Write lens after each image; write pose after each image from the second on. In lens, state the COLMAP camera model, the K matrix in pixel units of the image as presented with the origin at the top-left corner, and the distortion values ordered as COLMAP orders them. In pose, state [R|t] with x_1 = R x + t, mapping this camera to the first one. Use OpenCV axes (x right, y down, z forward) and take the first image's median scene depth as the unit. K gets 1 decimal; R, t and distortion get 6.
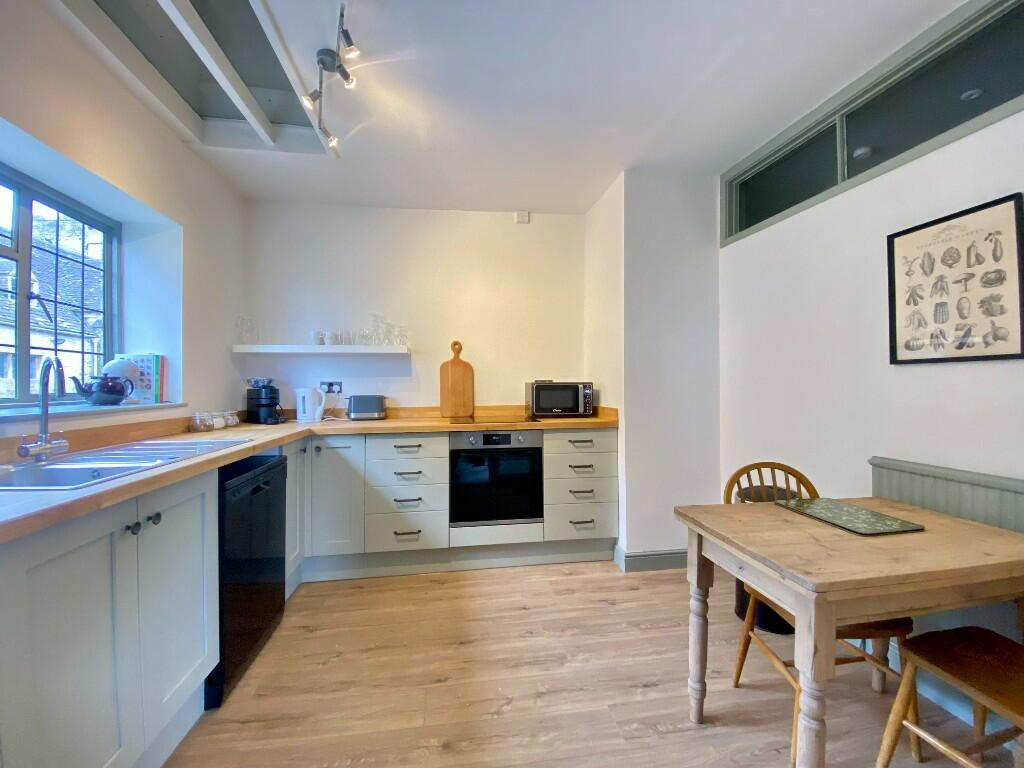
lens RADIAL K [[419.4, 0, 506.3], [0, 419.4, 380.8], [0, 0, 1]] dist [-0.003121, -0.000447]
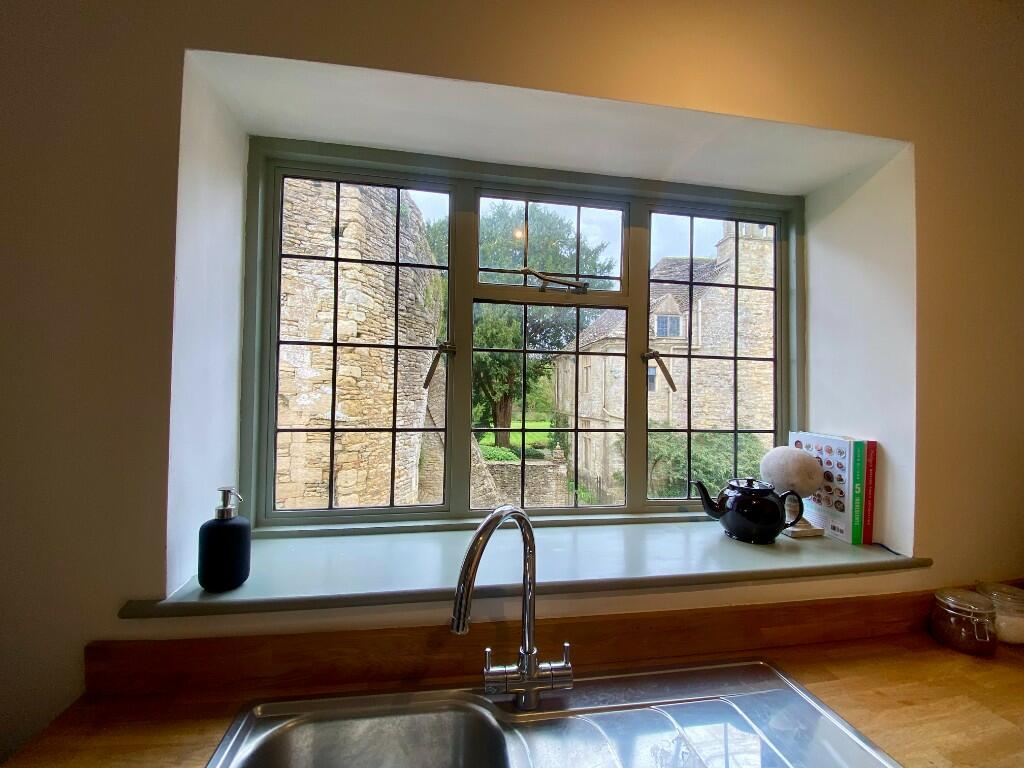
lens RADIAL K [[419.4, 0, 505.1], [0, 419.4, 377.5], [0, 0, 1]] dist [-0.003121, -0.000447]
pose [[-0.005602, -0.015399, -0.999866, -0.366960], [-0.013089, 0.999797, -0.015324, -0.122665], [0.999899, 0.013001, -0.005802, 0.614981]]
